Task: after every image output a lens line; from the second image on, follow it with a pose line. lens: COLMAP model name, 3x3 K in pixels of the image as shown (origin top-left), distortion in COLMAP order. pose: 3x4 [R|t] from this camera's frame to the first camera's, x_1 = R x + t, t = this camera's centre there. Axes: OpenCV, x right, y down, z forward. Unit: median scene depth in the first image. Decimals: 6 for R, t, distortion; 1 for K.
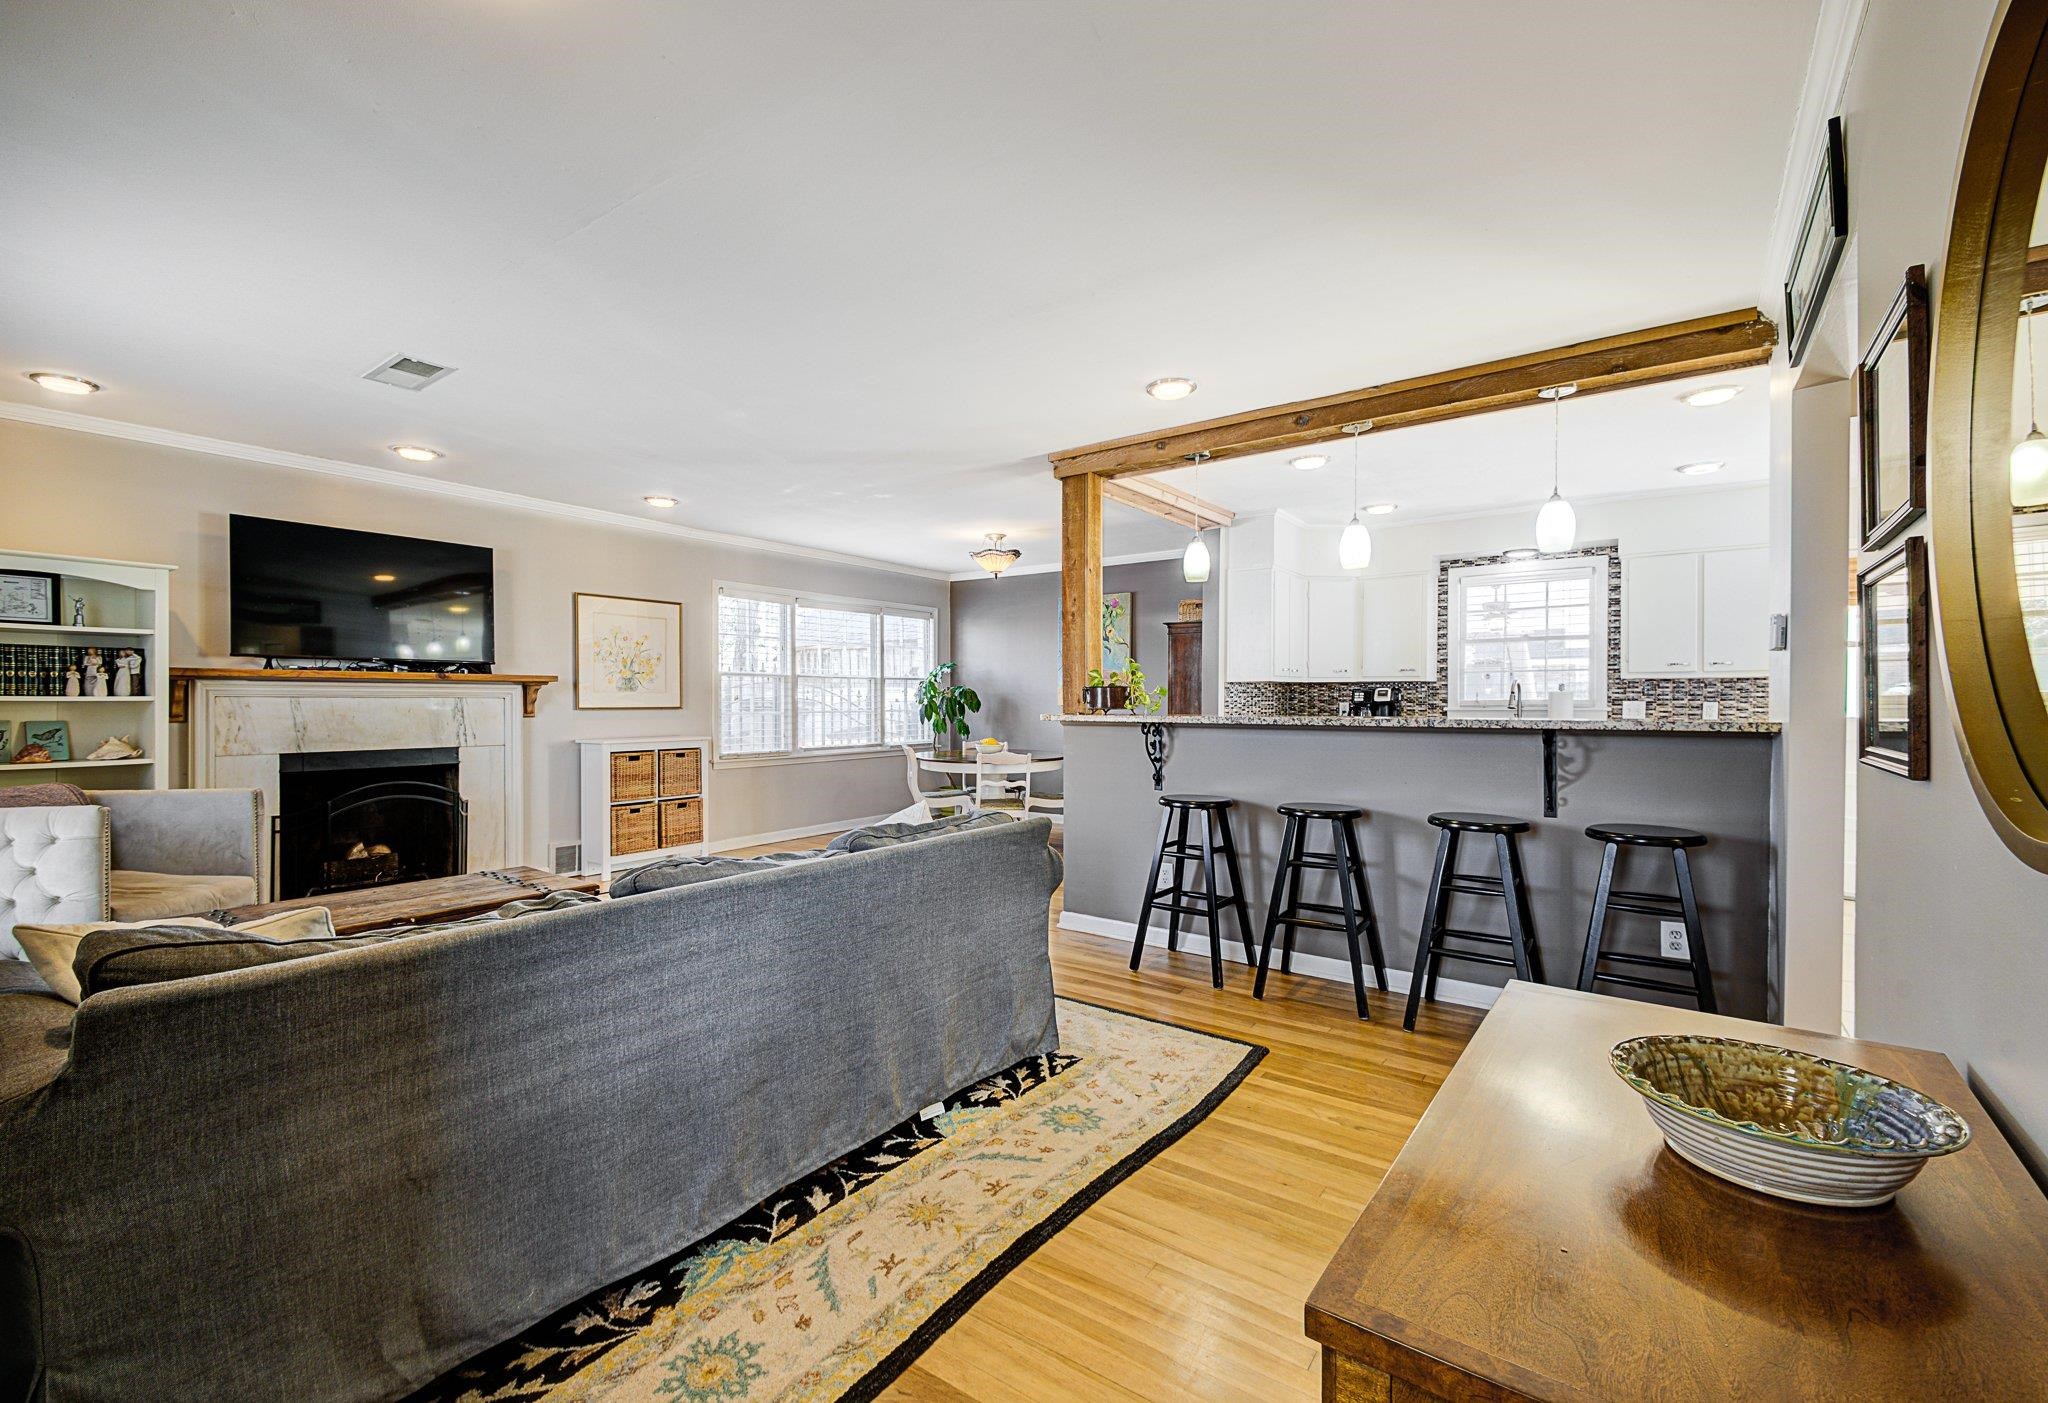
lens RADIAL K [[835.9, 0, 1030.1], [0, 835.9, 700.6], [0, 0, 1]] dist [-0.000744, 0.000015]
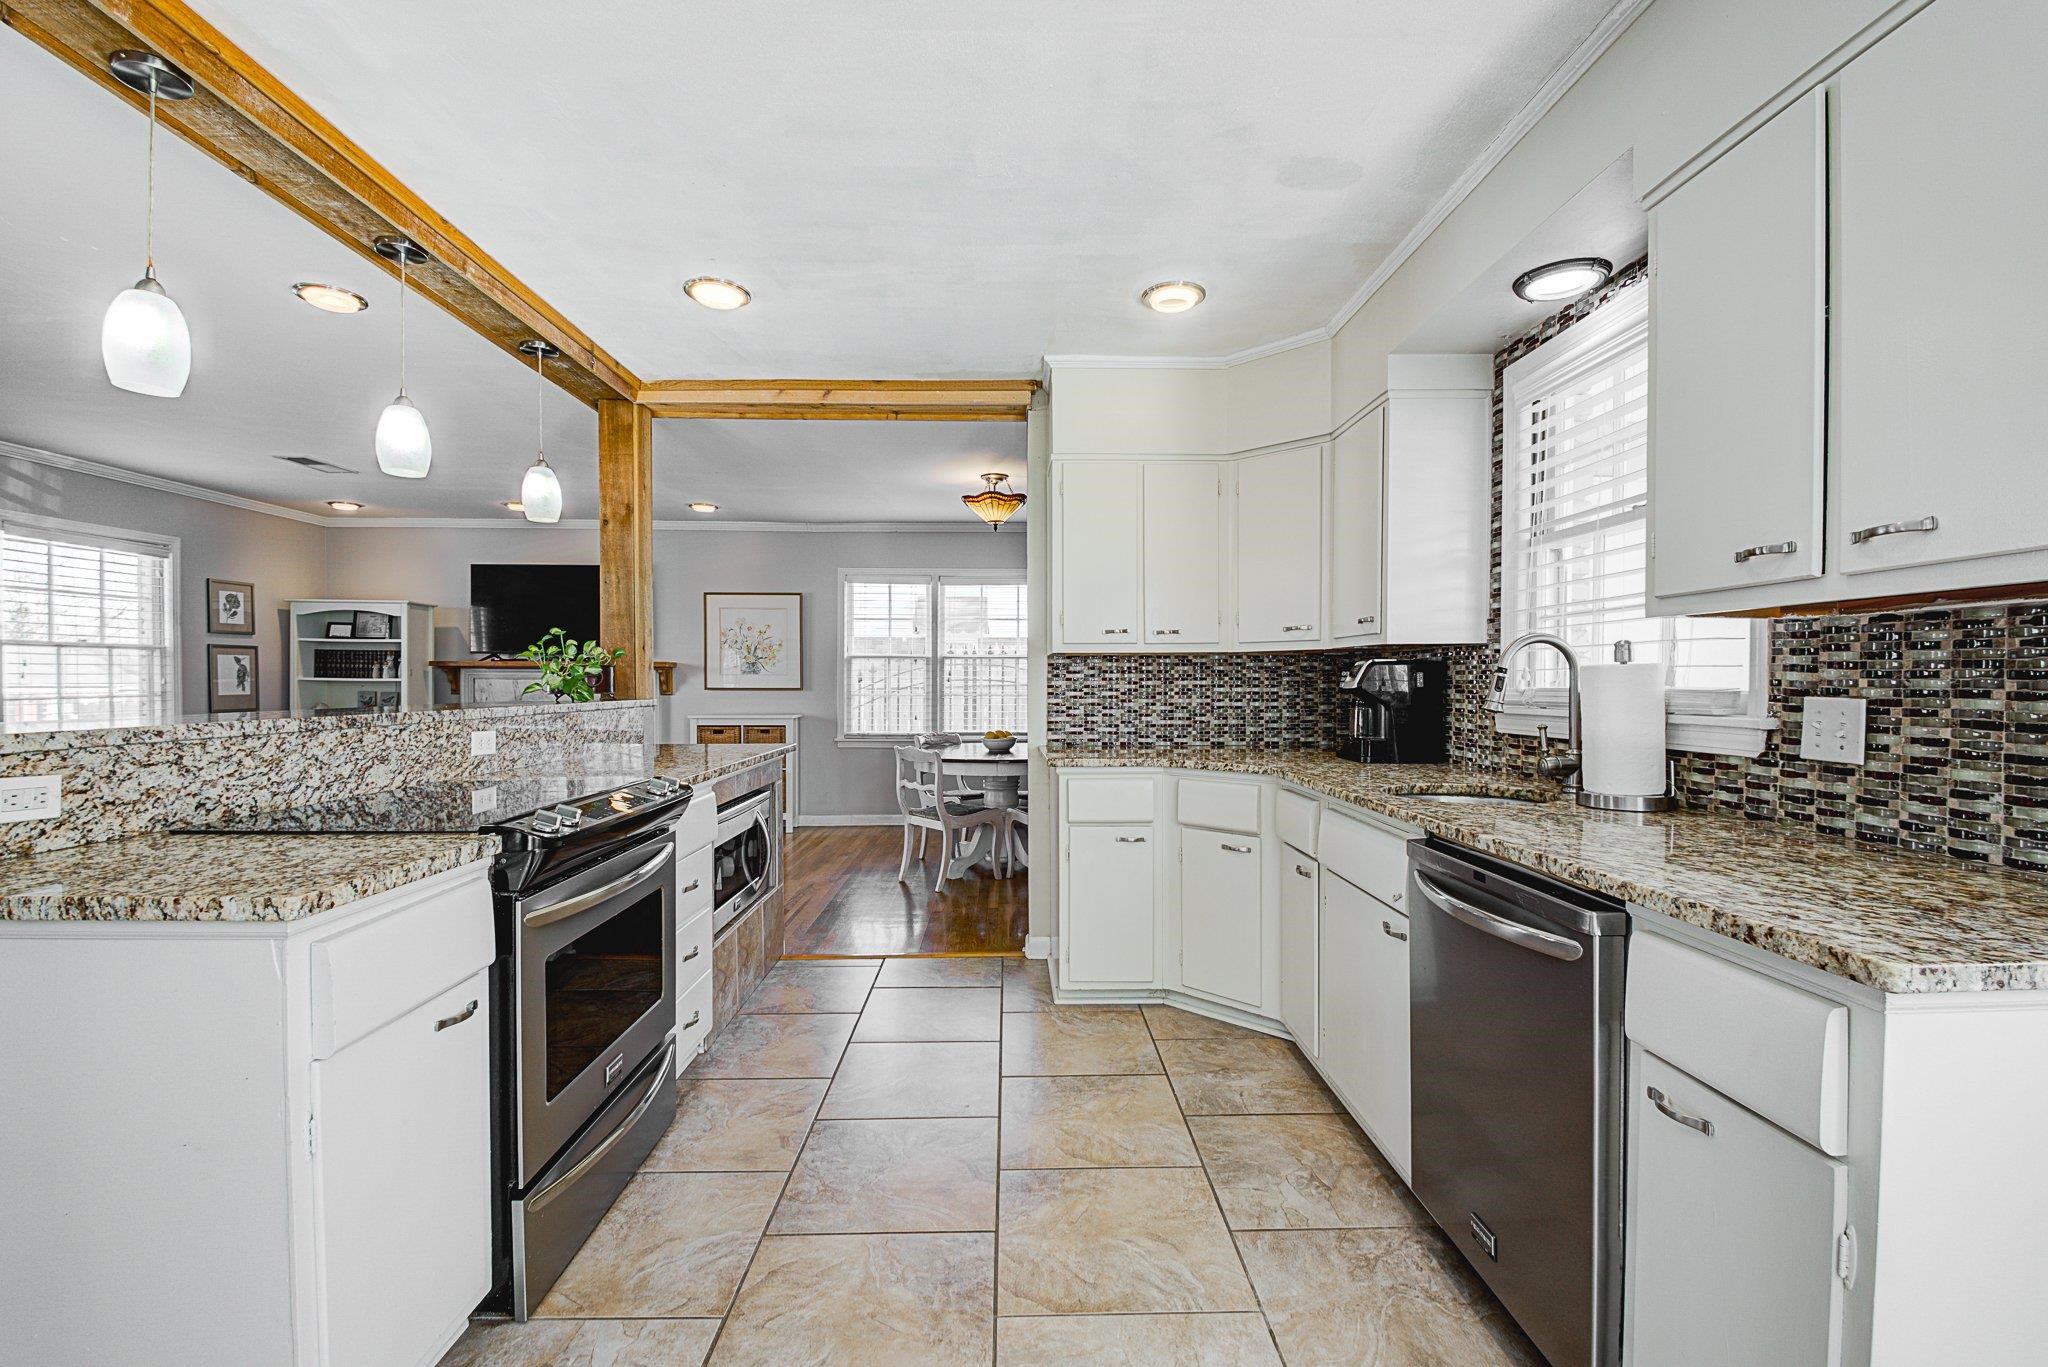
lens RADIAL K [[861.8, 0, 1026.8], [0, 861.8, 689.7], [0, 0, 1]] dist [-0.003876, -0.000537]
pose [[0.633990, 0.010300, -0.773273, 0.655569], [-0.003761, 0.999941, 0.010235, -0.002925], [0.773332, -0.003581, 0.633991, 0.528100]]
